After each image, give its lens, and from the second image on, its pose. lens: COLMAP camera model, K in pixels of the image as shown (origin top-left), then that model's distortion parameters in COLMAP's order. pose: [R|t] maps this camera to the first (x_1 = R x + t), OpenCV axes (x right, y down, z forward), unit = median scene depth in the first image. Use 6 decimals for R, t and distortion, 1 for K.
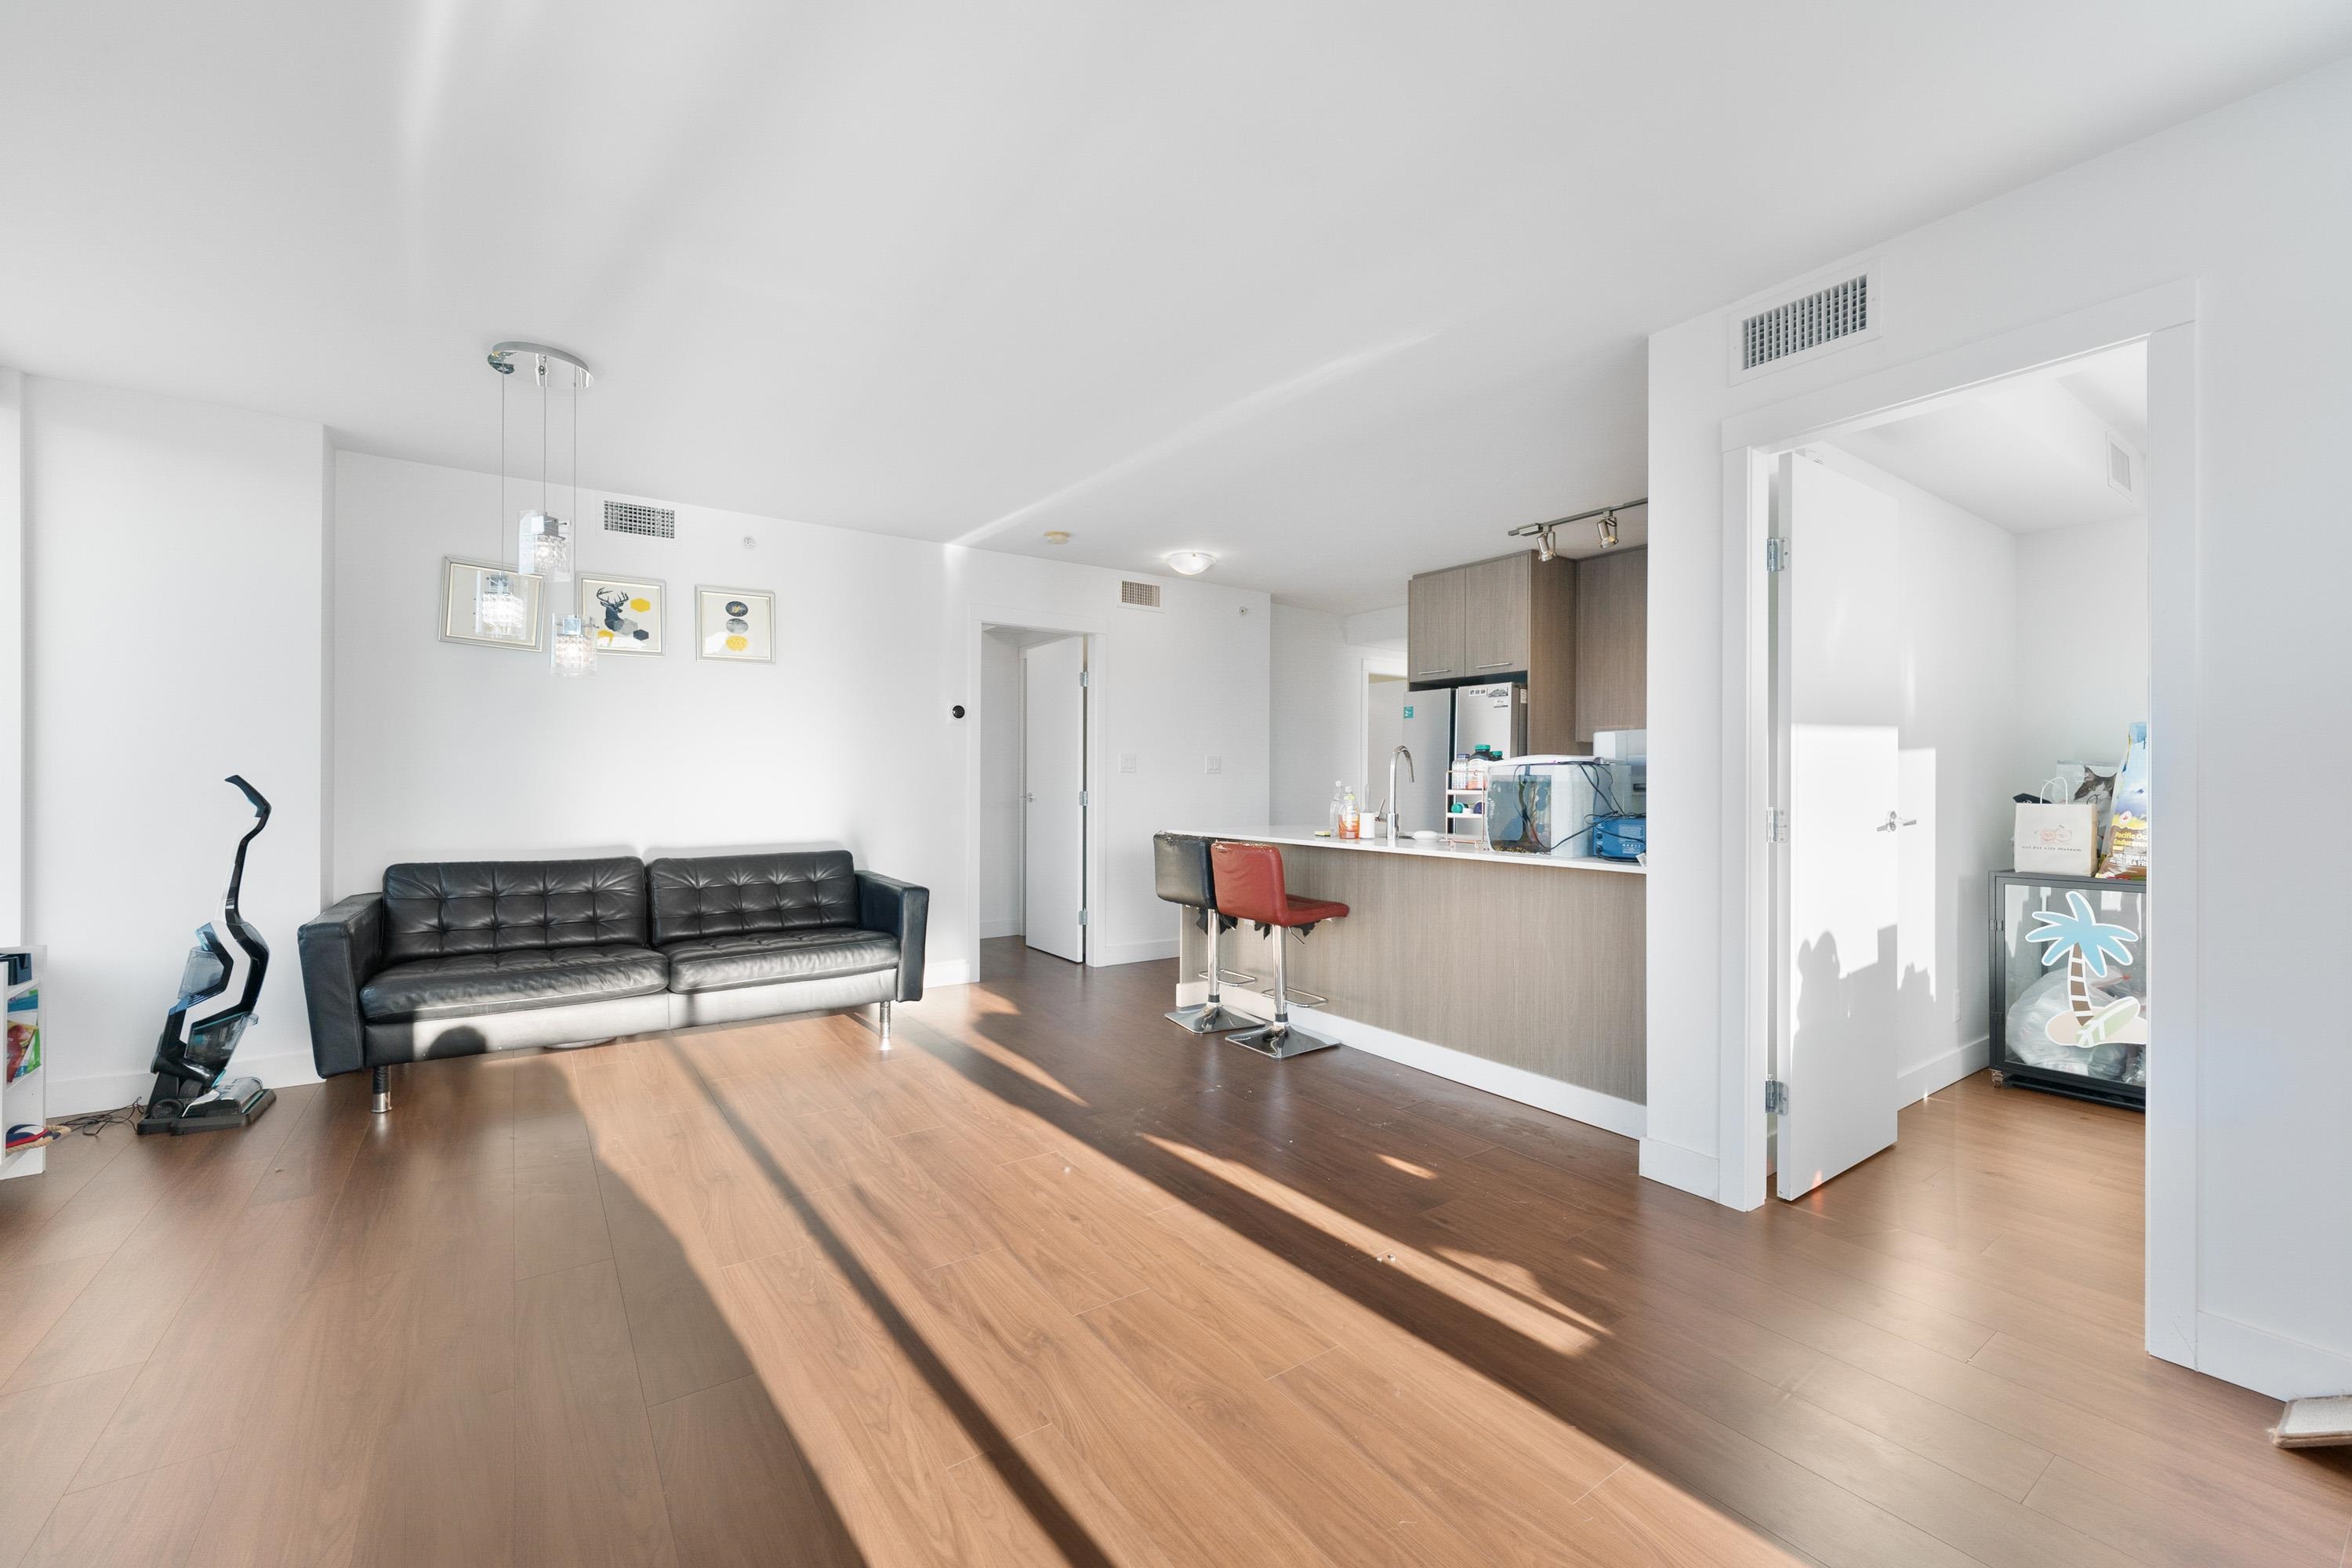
lens RADIAL K [[934.5, 0, 1168.2], [0, 934.5, 784.3], [0, 0, 1]] dist [0.001065, -0.000370]
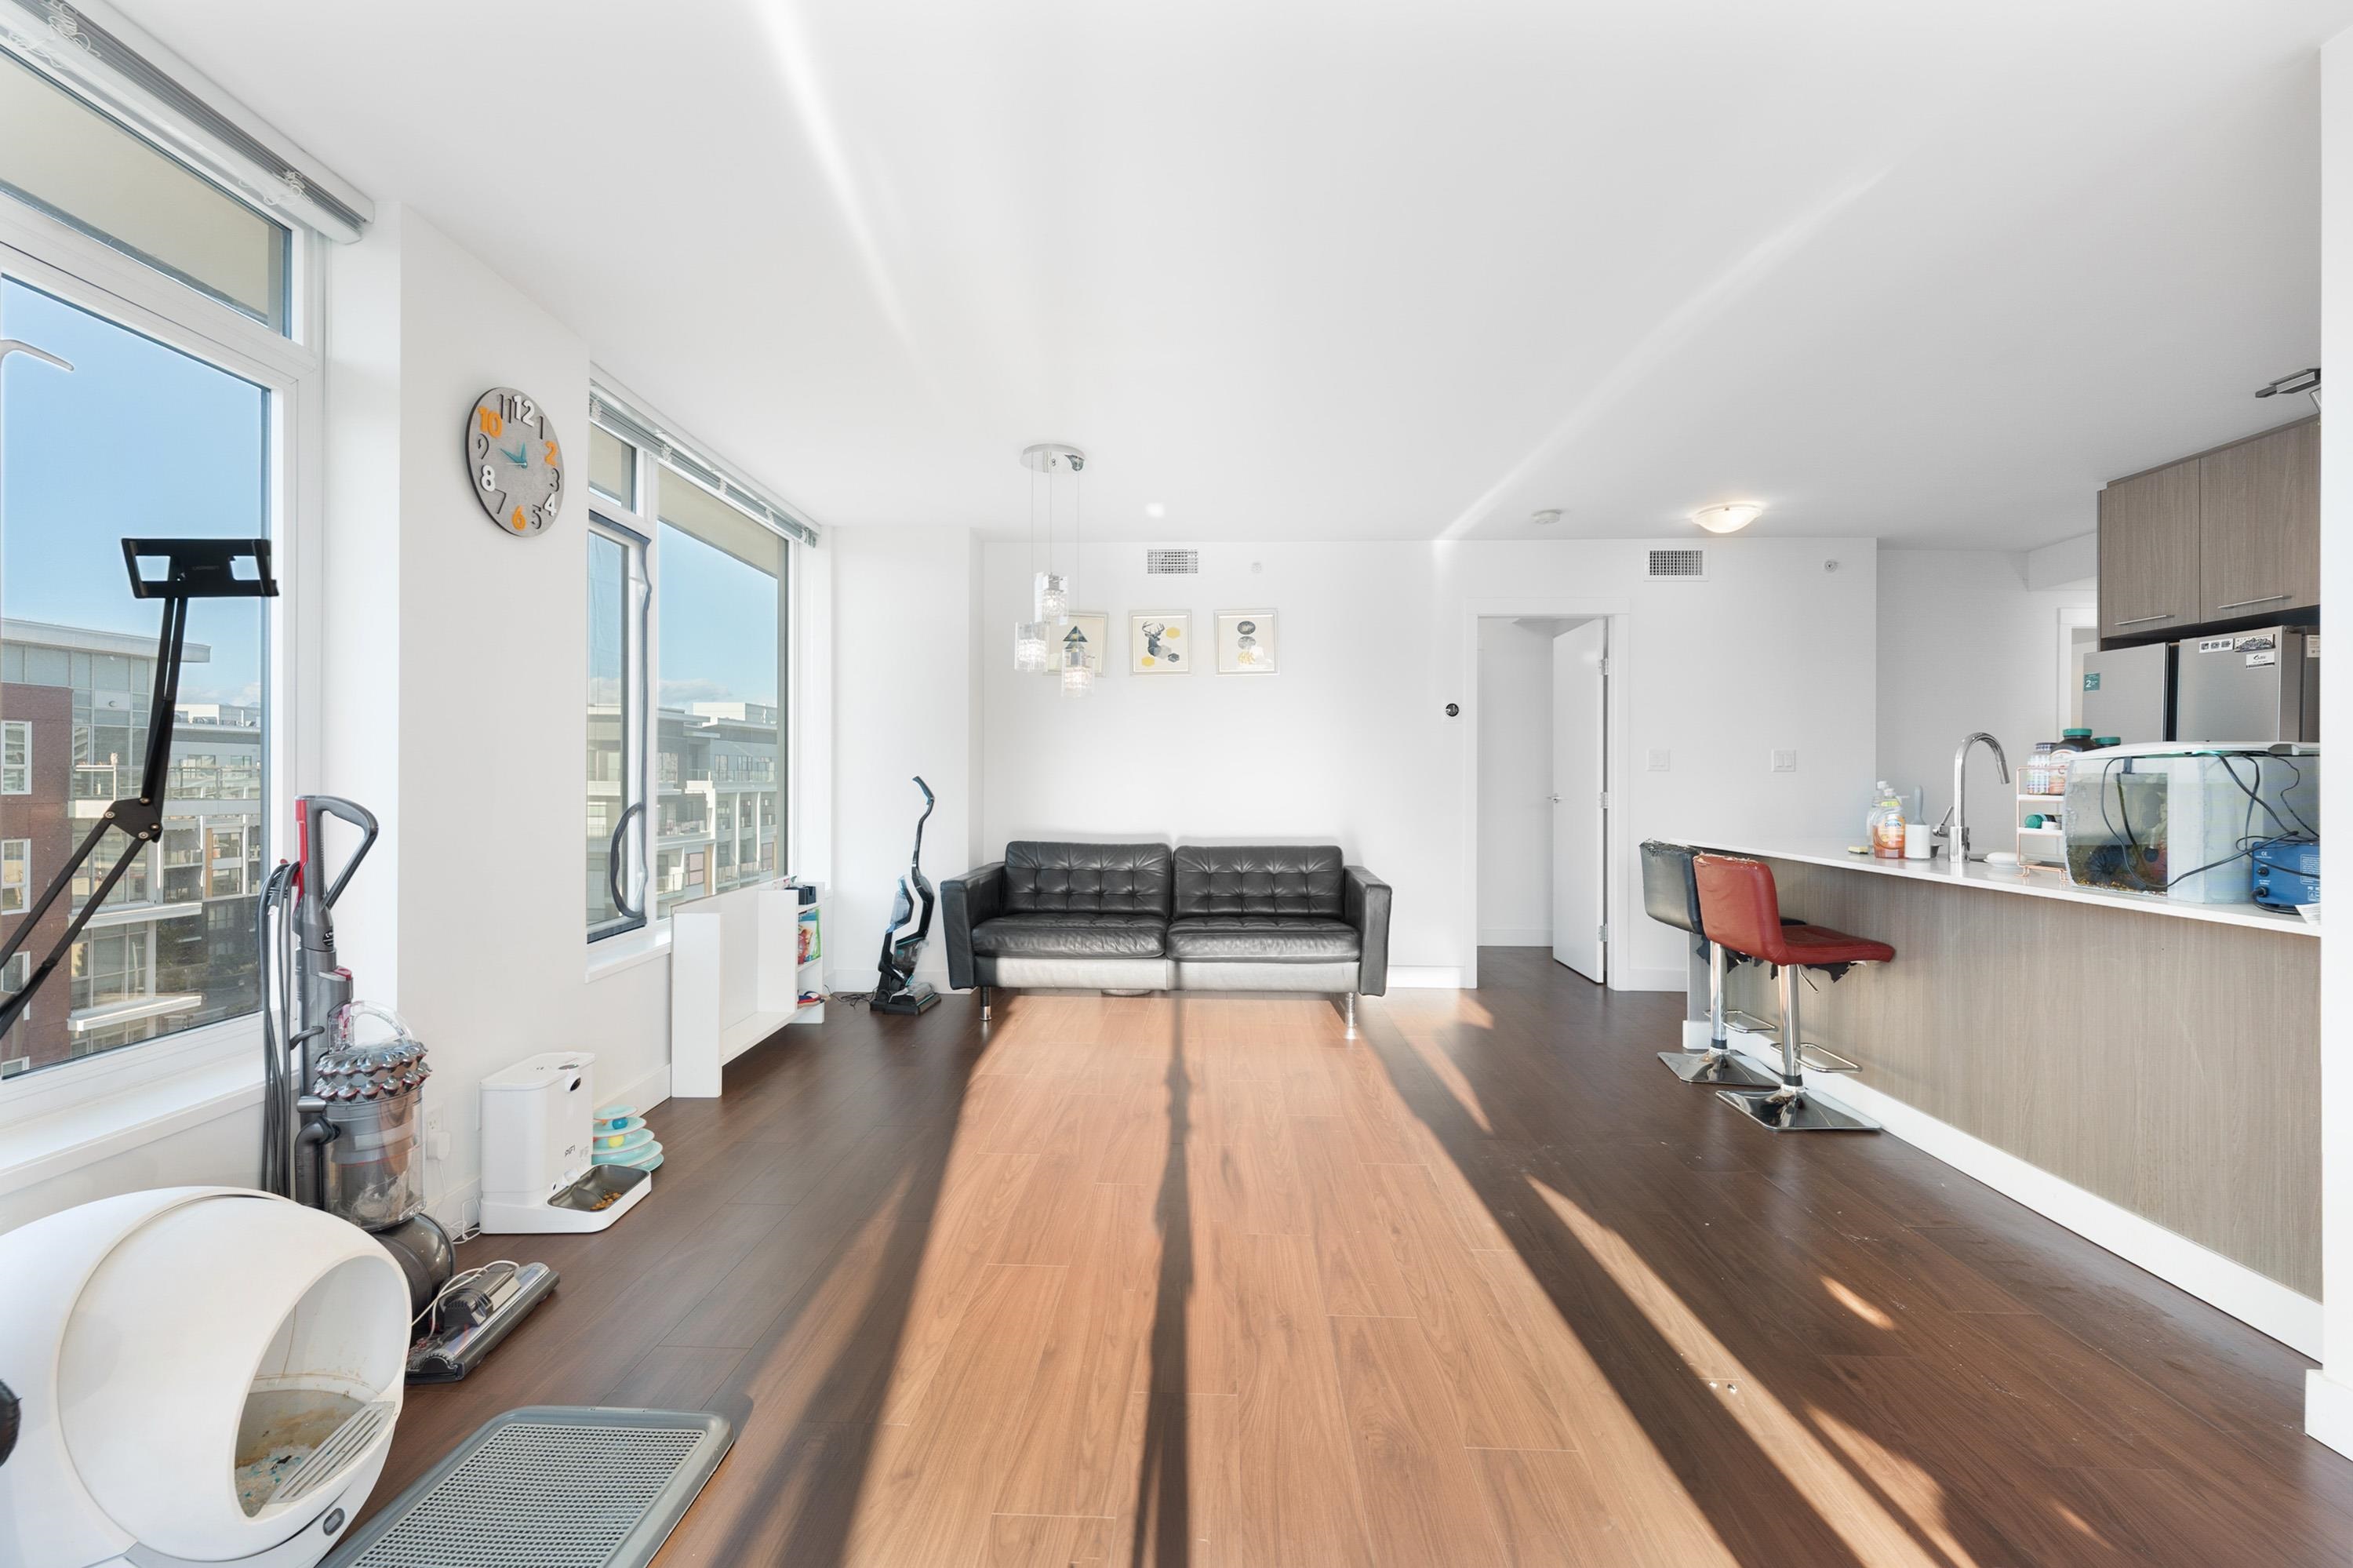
lens RADIAL K [[942.2, 0, 1168.5], [0, 942.2, 781.1], [0, 0, 1]] dist [0.000955, -0.000576]
pose [[0.799857, 0.001500, -0.600189, 0.183563], [-0.002850, 0.999995, -0.001299, -0.001149], [0.600184, 0.002749, 0.799857, 0.044089]]
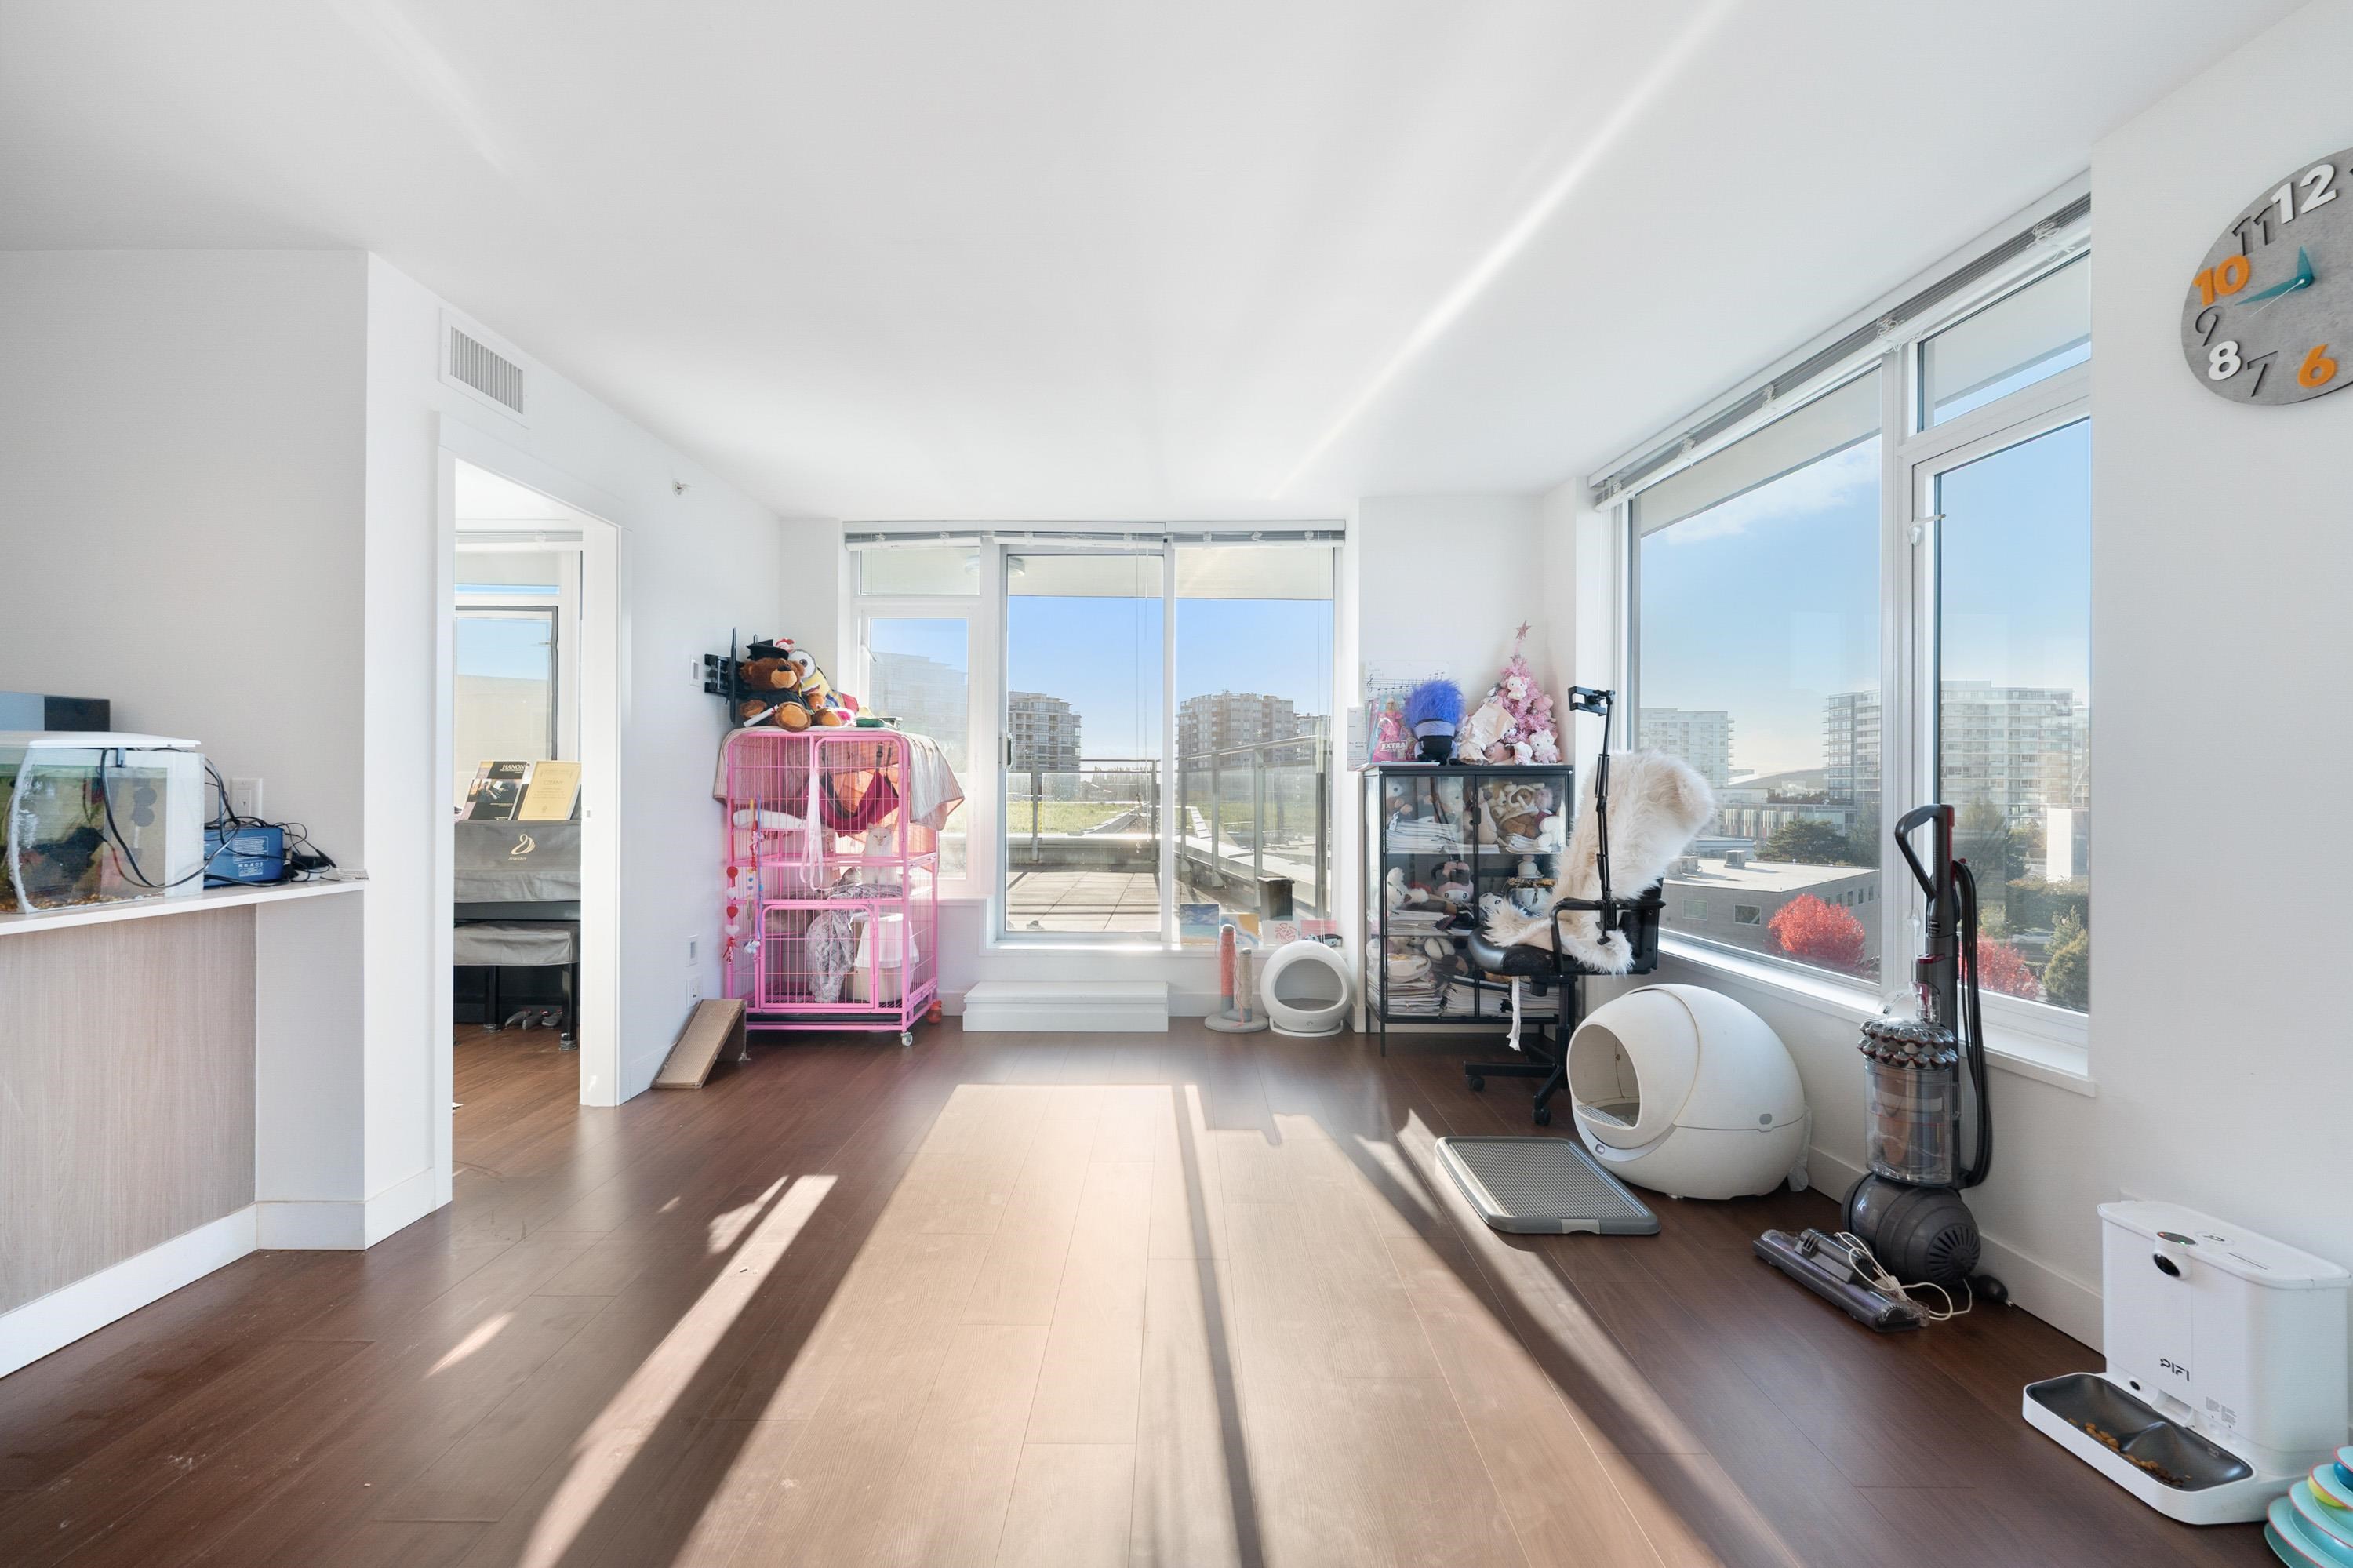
lens RADIAL K [[942.2, 0, 1168.5], [0, 942.2, 781.1], [0, 0, 1]] dist [0.000955, -0.000576]
pose [[-0.811307, -0.000012, 0.584621, -0.382150], [-0.002056, 0.999994, -0.002834, -0.000079], [-0.584617, -0.003501, -0.811302, 0.848927]]
